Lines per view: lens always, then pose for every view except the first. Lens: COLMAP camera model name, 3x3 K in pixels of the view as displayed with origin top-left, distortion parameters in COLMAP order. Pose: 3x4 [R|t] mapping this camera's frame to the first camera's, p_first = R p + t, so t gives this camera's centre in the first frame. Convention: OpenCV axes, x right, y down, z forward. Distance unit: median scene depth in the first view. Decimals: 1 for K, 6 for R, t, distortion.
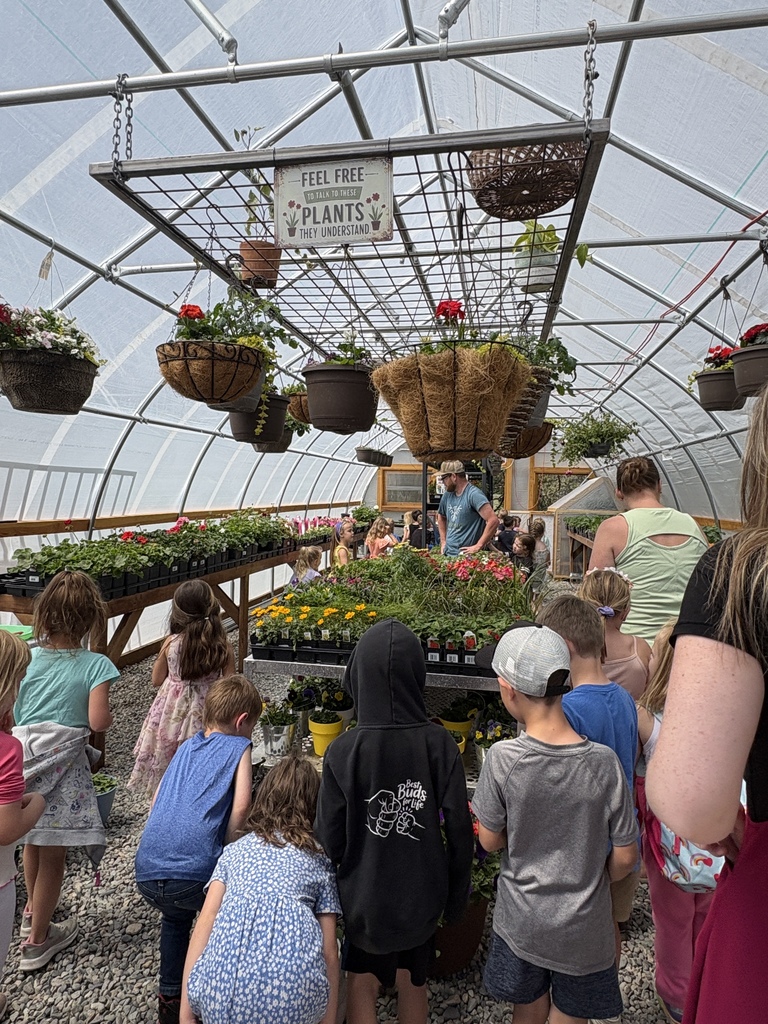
lens RADIAL K [[630.1, 0, 384.0], [0, 630.1, 512.0], [0, 0, 1]] dist [-0.001883, -0.000082]
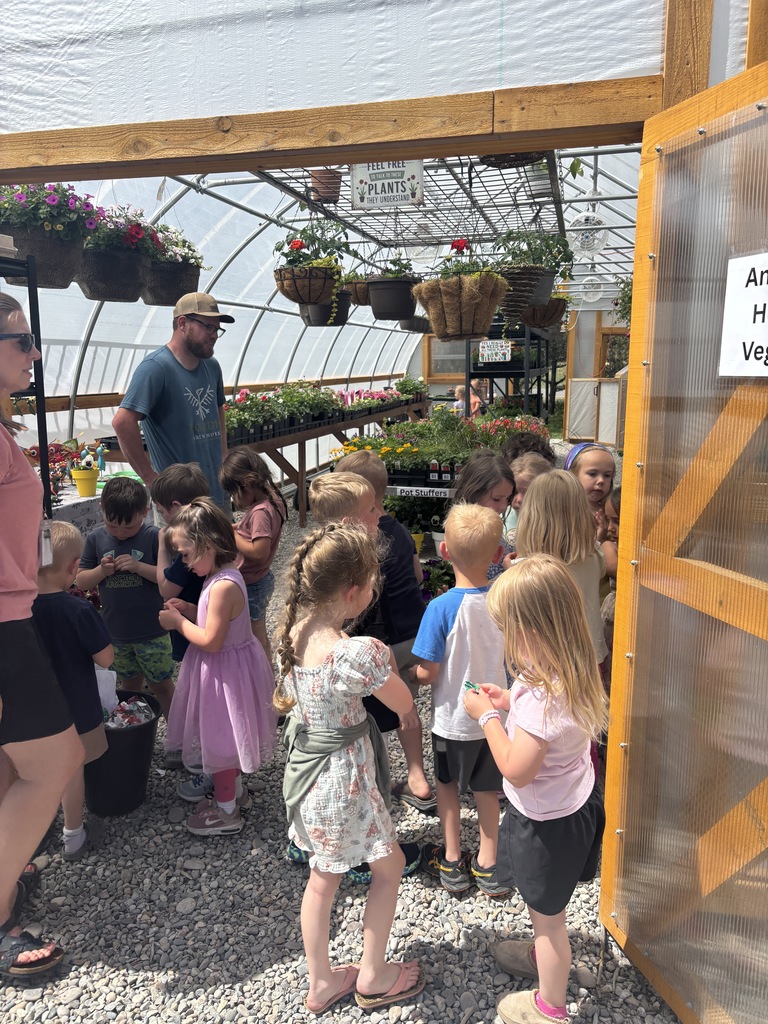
lens RADIAL K [[790.4, 0, 384.0], [0, 790.4, 512.0], [0, 0, 1]] dist [0.058837, -0.002001]
pose [[0.997848, -0.013446, -0.064179, 0.010675], [0.023161, 0.987936, 0.153118, 0.013259], [0.061346, -0.154275, 0.986122, -0.383514]]
